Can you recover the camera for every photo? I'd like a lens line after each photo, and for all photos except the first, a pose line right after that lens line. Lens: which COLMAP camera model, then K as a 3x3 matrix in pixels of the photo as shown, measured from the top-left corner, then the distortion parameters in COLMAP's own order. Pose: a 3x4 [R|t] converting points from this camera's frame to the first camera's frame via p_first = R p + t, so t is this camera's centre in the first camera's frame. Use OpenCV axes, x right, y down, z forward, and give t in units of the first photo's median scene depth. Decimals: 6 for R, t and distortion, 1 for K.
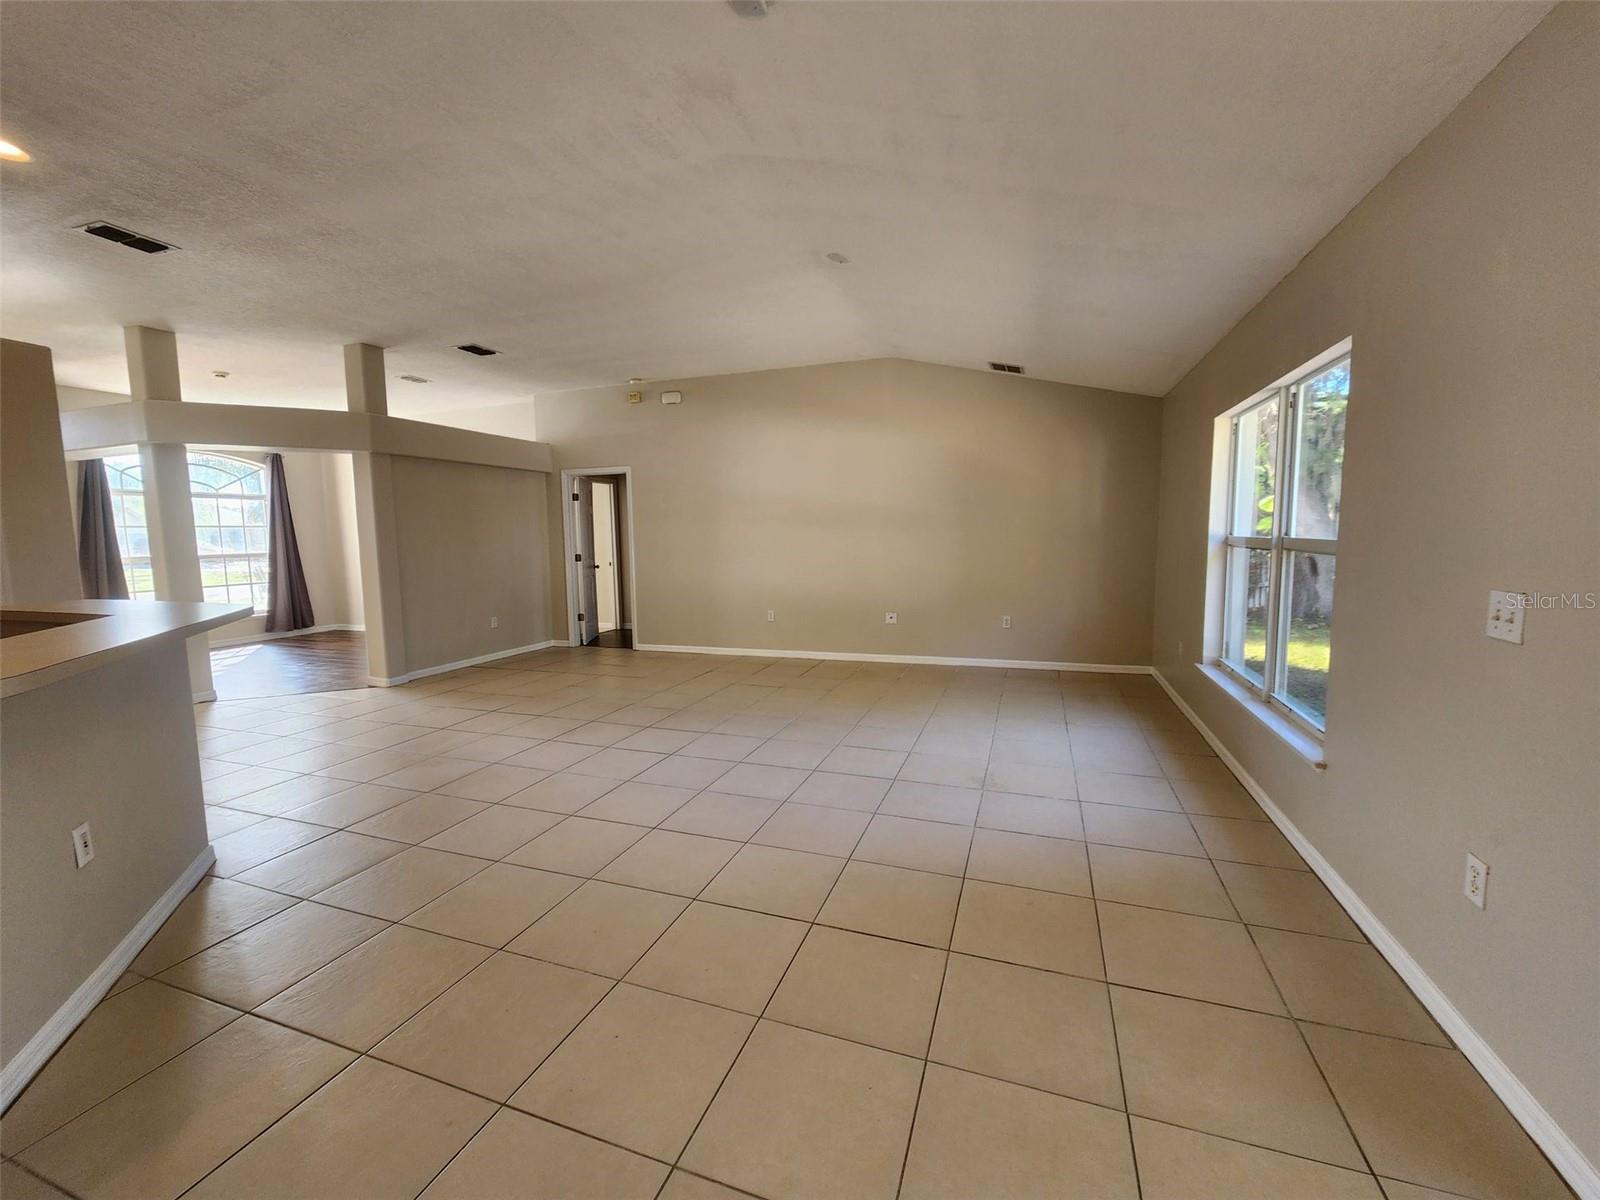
lens RADIAL K [[652.4, 0, 796.5], [0, 652.4, 593.8], [0, 0, 1]] dist [-0.001348, 0.000604]
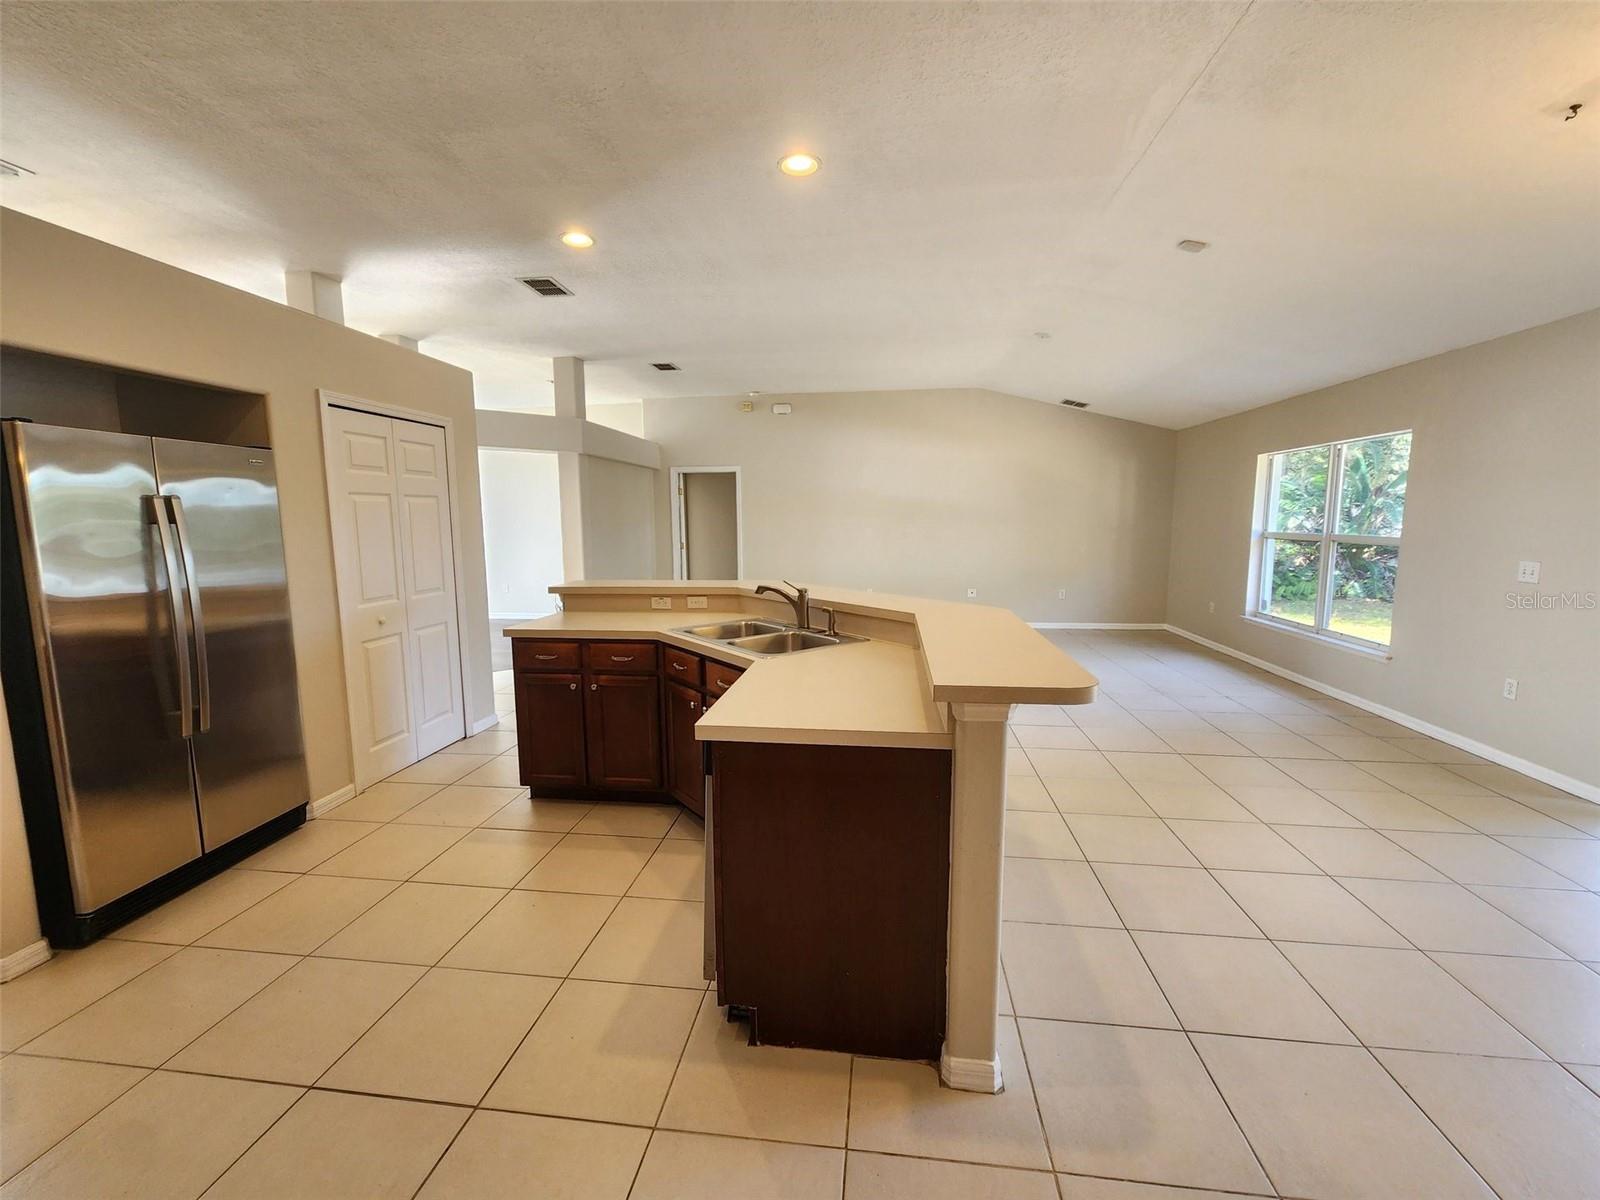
lens RADIAL K [[652.4, 0, 793.5], [0, 652.4, 592.4], [0, 0, 1]] dist [-0.001348, 0.000604]
pose [[0.977839, -0.015506, 0.208783, -0.522490], [0.011667, 0.999740, 0.019608, 0.008332], [-0.209032, -0.016738, 0.977765, -0.193970]]
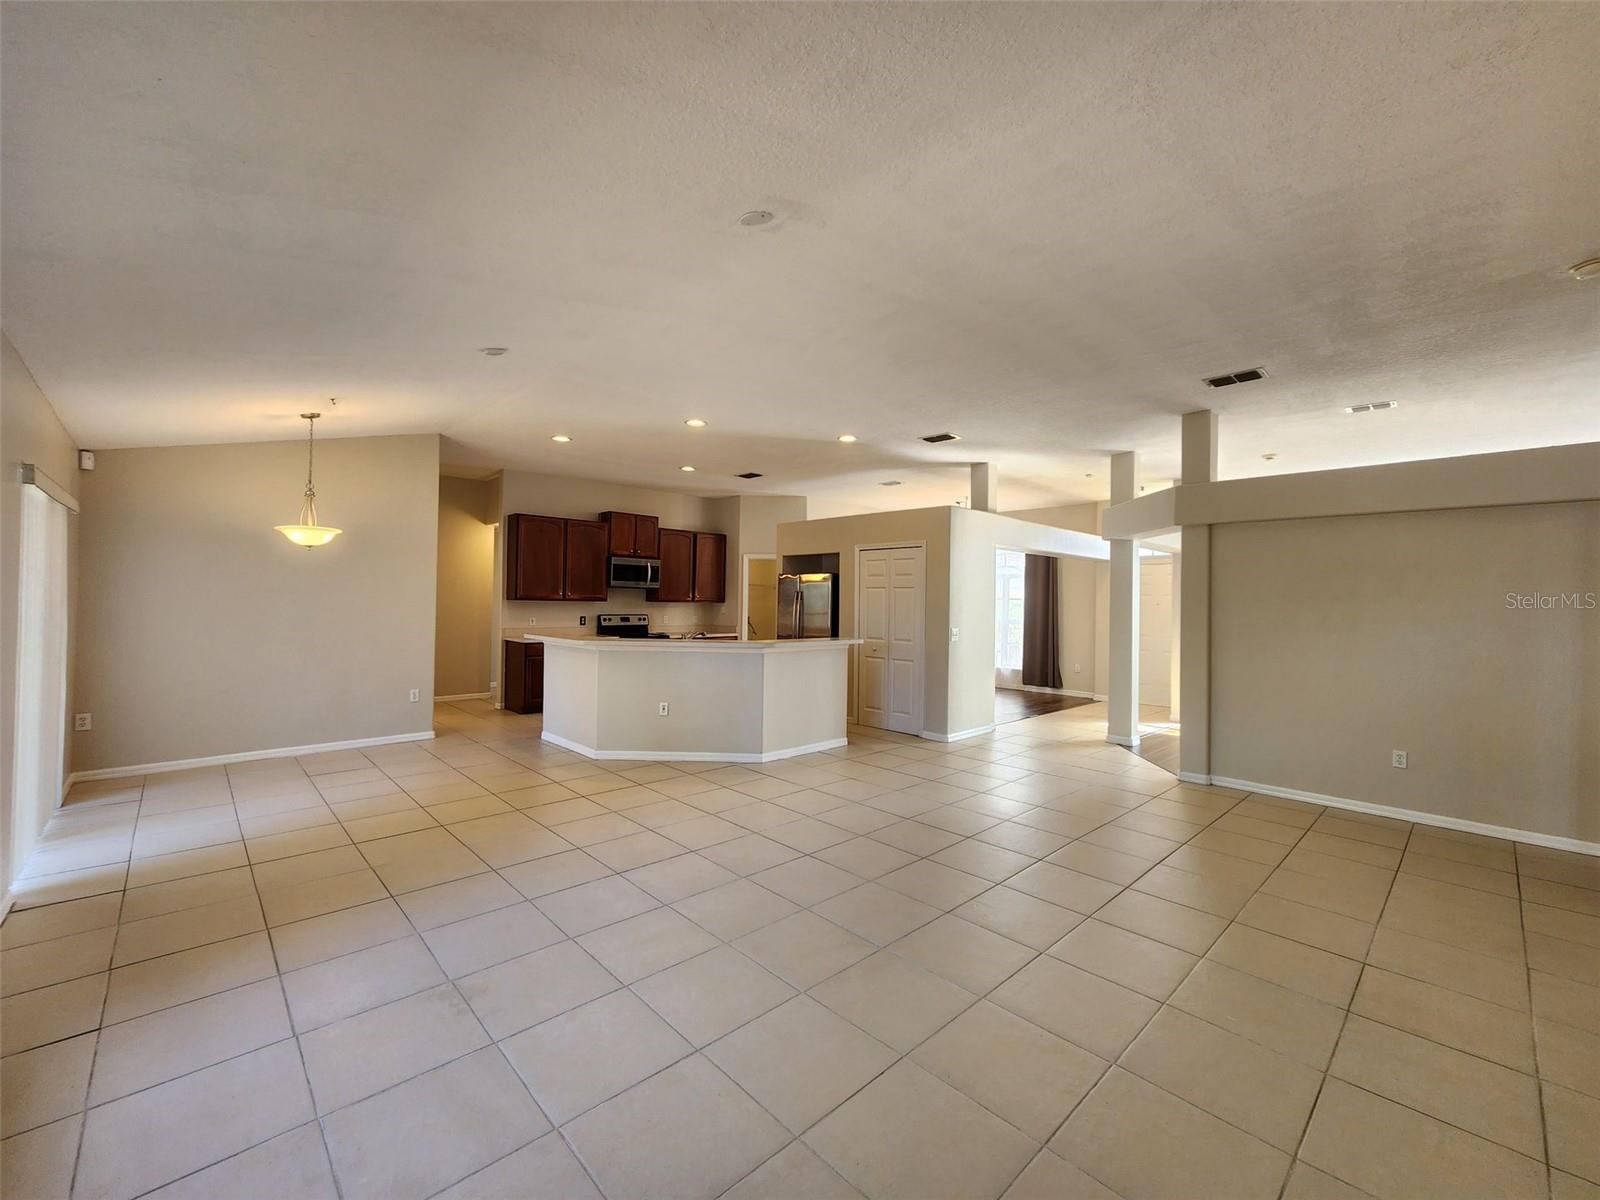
lens RADIAL K [[652.4, 0, 799.8], [0, 652.4, 593.1], [0, 0, 1]] dist [-0.001348, 0.000604]
pose [[-0.431888, 0.006637, -0.901903, 0.431436], [-0.088094, 0.994881, 0.049506, -0.115917], [0.897615, 0.100834, -0.429092, 0.901577]]
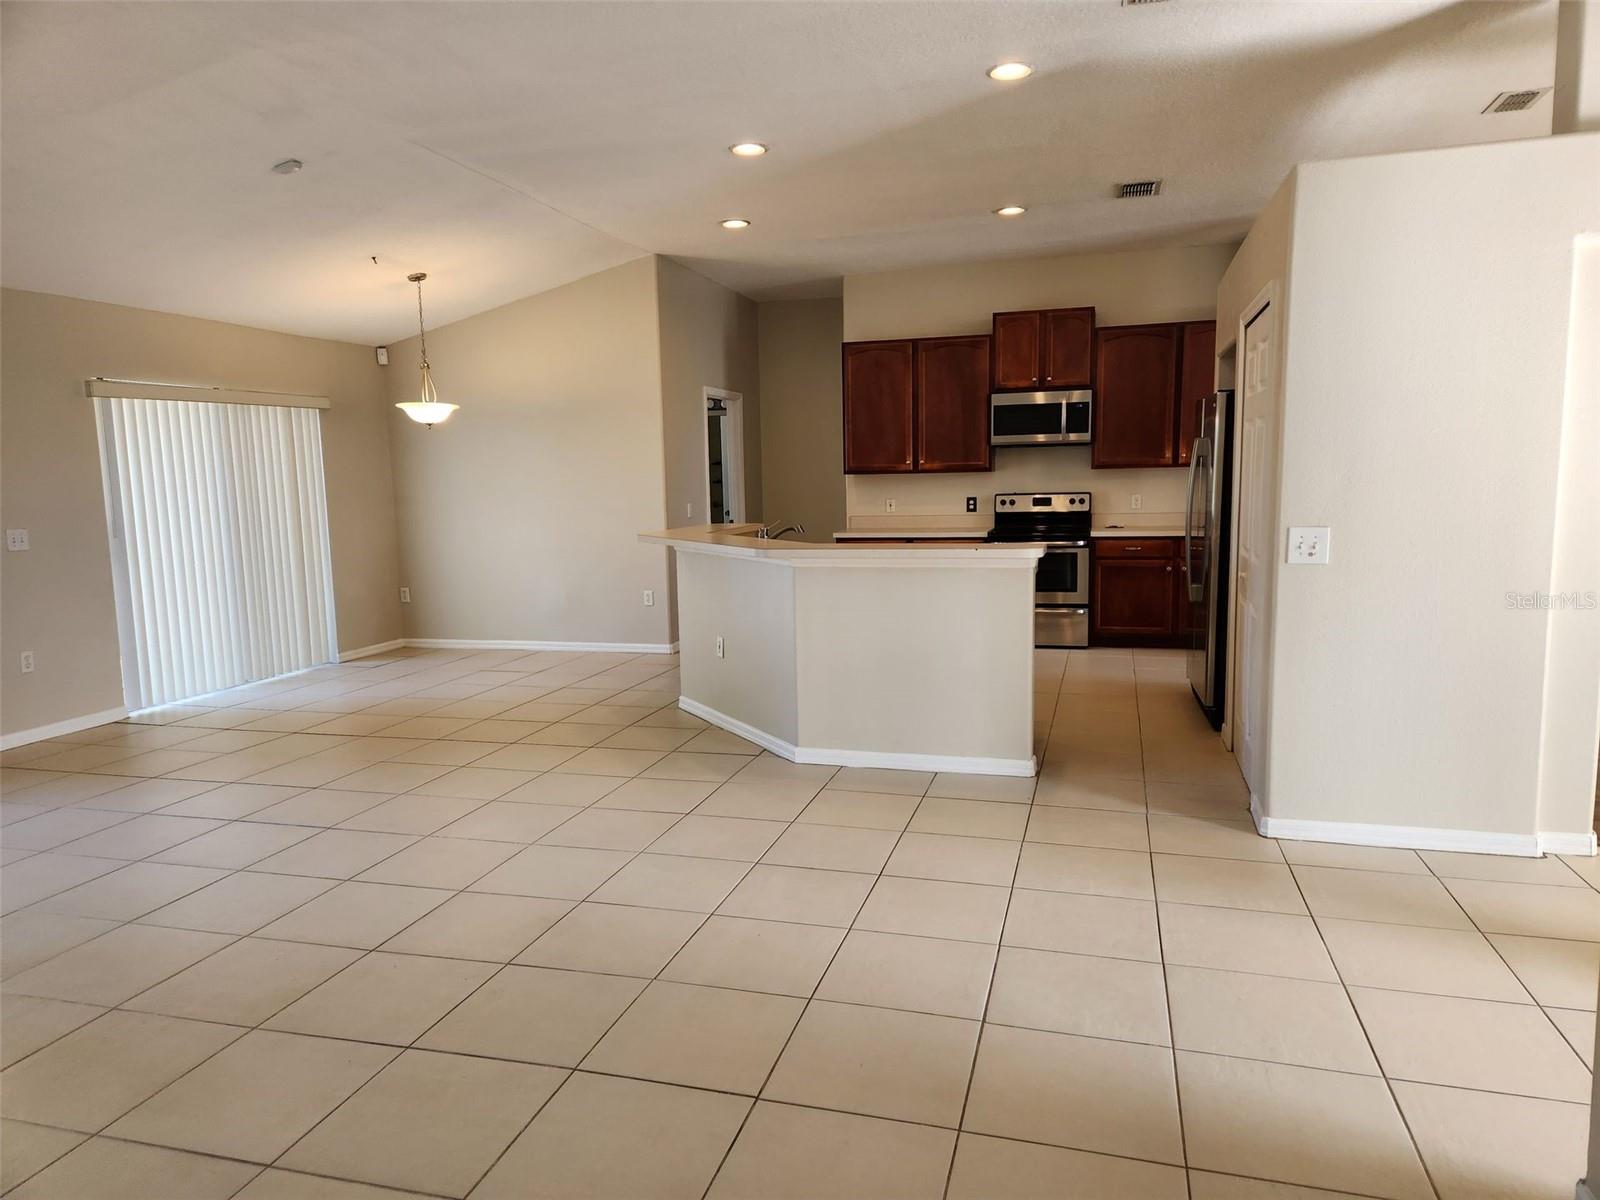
lens RADIAL K [[1065.9, 0, 807.3], [0, 1065.9, 607.7], [0, 0, 1]] dist [0.061803, -0.038160]
pose [[-0.995164, 0.054578, -0.081672, -0.365443], [0.035467, 0.974994, 0.219382, -0.130520], [0.091603, 0.215425, -0.972215, 1.294811]]
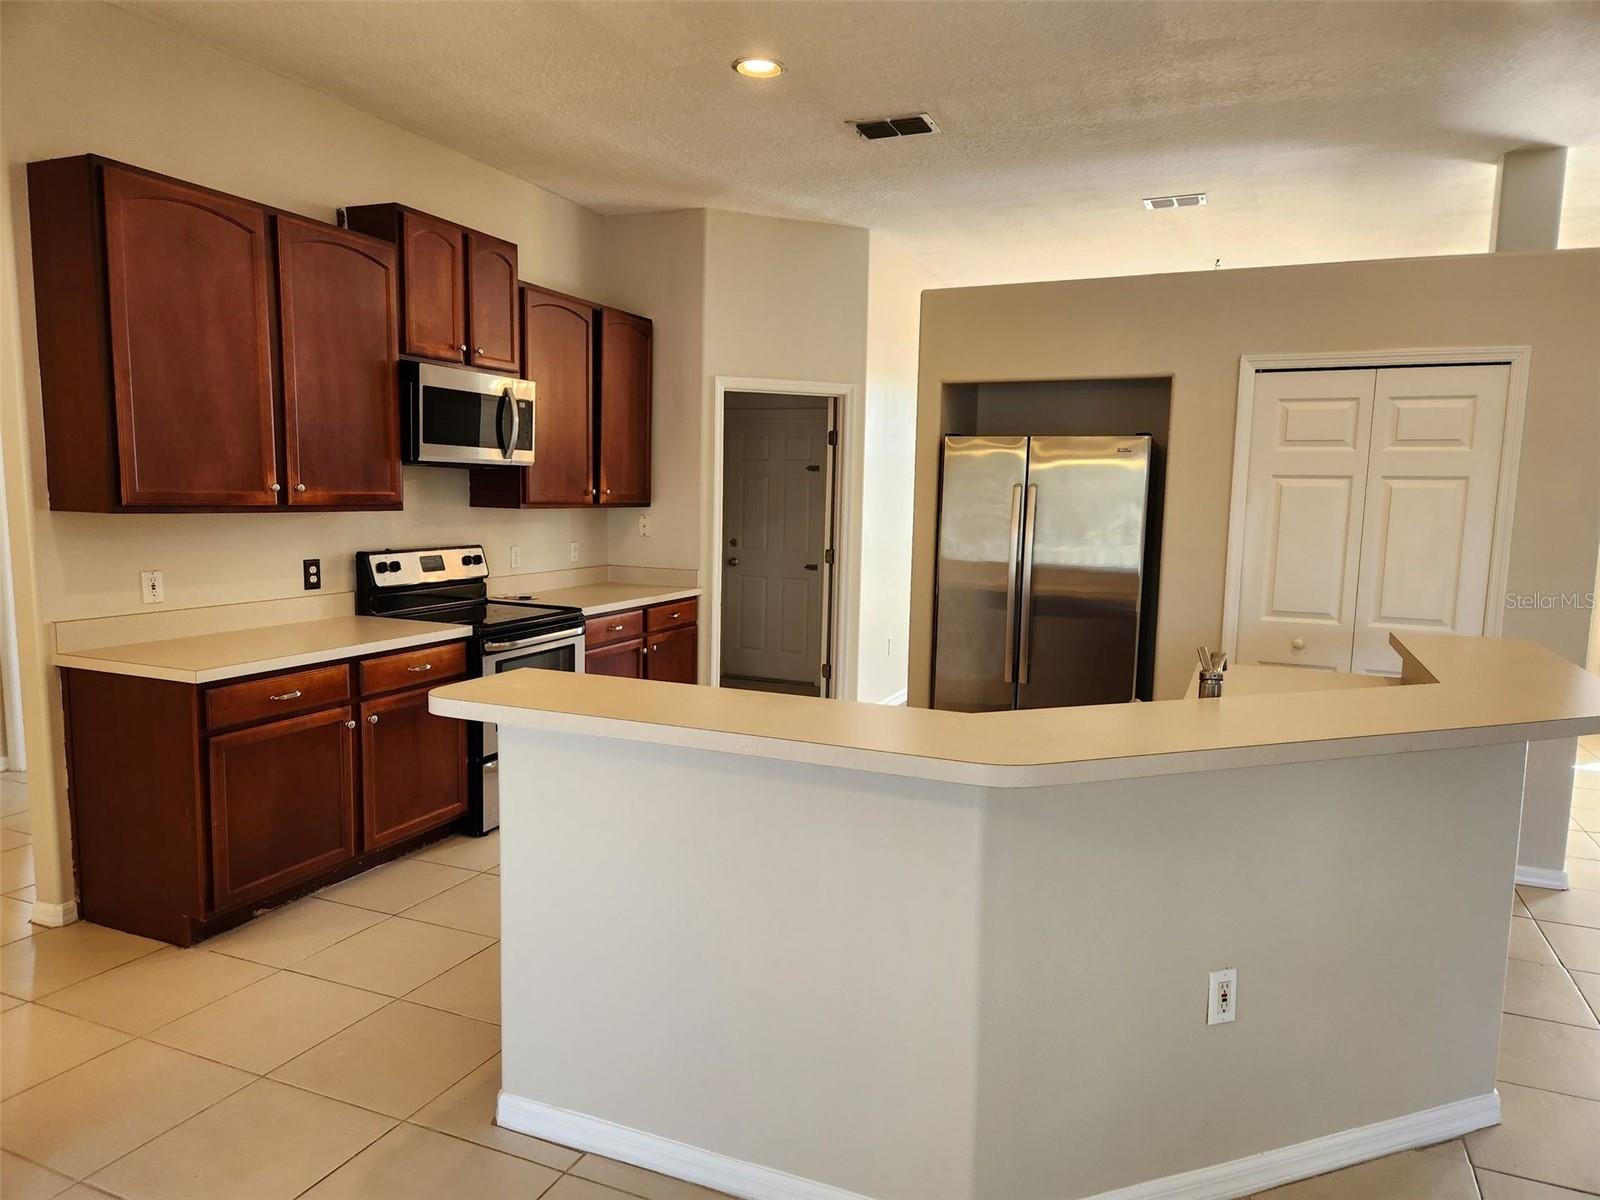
lens RADIAL K [[1065.9, 0, 792.3], [0, 1065.9, 615.7], [0, 0, 1]] dist [0.061803, -0.038160]
pose [[-0.050649, 0.141189, -0.988686, 0.011008], [-0.110770, 0.983055, 0.146059, -0.050676], [0.992555, 0.116915, -0.034151, 0.157970]]
